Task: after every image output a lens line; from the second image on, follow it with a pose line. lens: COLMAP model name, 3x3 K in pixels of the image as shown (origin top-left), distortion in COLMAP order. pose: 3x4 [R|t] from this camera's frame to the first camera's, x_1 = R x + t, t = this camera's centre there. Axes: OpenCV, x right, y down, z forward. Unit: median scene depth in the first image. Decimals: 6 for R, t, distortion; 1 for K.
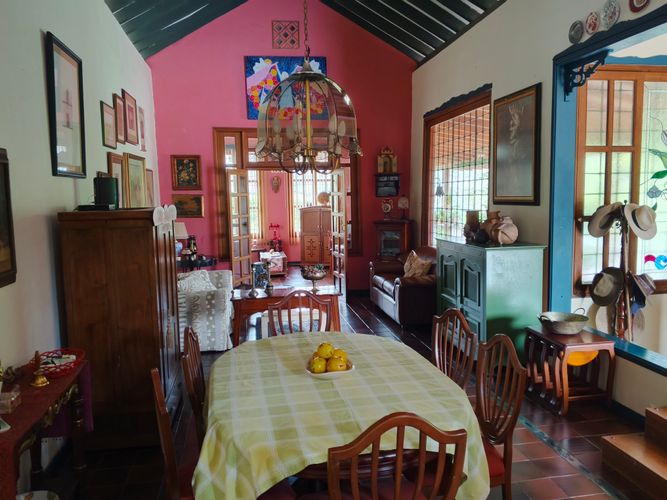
lens RADIAL K [[540.2, 0, 333.8], [0, 540.2, 253.1], [0, 0, 1]] dist [0.098896, -0.181174]
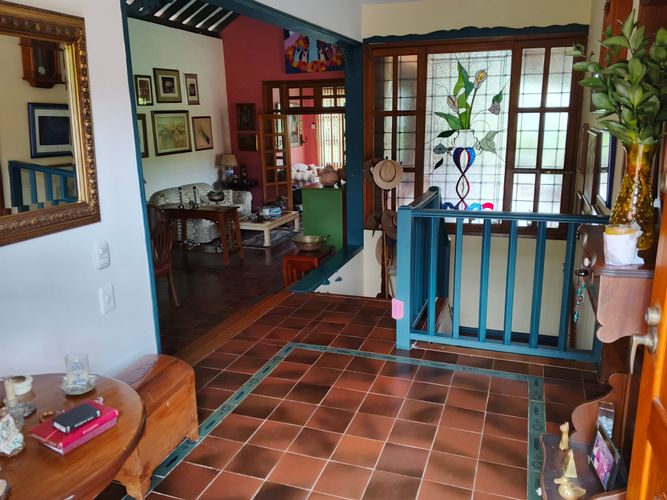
lens RADIAL K [[534.7, 0, 333.5], [0, 534.7, 250.0], [0, 0, 1]] dist [0.225351, -0.584749]
pose [[0.875209, 0.116638, -0.469473, 0.593366], [-0.049010, 0.986883, 0.153820, -0.039324], [0.481256, -0.111616, 0.869445, -0.106936]]
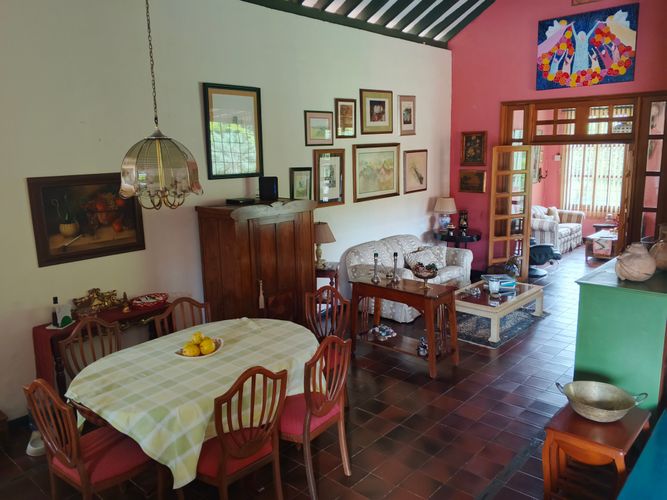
lens RADIAL K [[540.2, 0, 333.8], [0, 540.2, 253.1], [0, 0, 1]] dist [0.098896, -0.181174]
pose [[0.632388, 0.154327, -0.759123, 0.377409], [-0.075153, 0.987554, 0.138160, -0.075264], [0.770997, -0.030320, 0.636116, 0.132585]]
